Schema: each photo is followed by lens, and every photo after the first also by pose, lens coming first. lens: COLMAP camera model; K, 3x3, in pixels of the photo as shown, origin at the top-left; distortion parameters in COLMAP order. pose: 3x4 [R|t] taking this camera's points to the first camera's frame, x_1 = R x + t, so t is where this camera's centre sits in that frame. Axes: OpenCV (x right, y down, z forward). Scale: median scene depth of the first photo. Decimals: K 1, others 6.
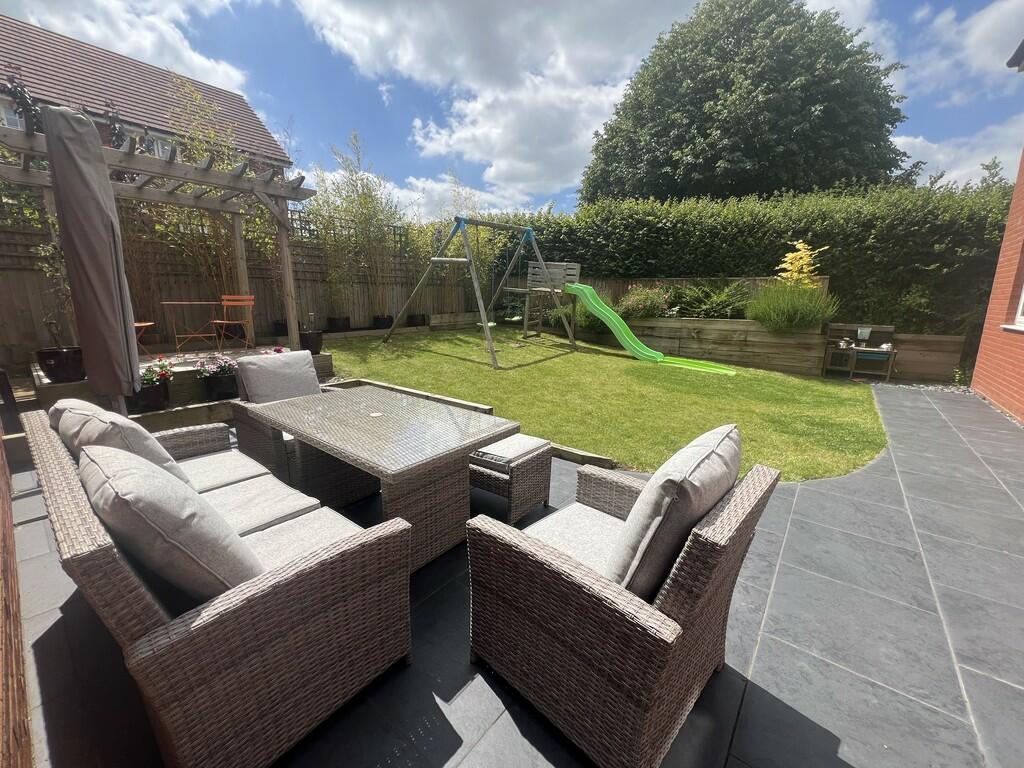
lens RADIAL K [[410.1, 0, 510.8], [0, 410.1, 379.7], [0, 0, 1]] dist [-0.004162, 0.000255]
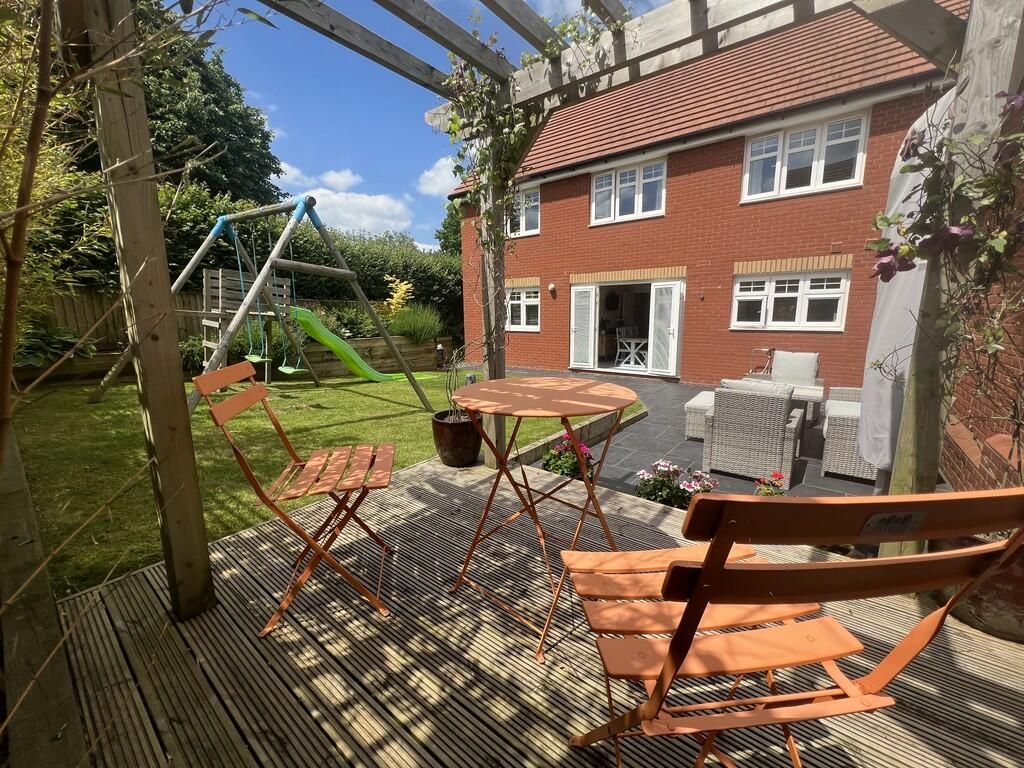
lens RADIAL K [[410.1, 0, 512.9], [0, 410.1, 385.0], [0, 0, 1]] dist [-0.004162, 0.000255]
pose [[-0.009131, -0.185417, 0.982617, -0.655084], [0.196242, 0.963217, 0.183580, -0.156781], [-0.980513, 0.194508, 0.027592, 0.628406]]
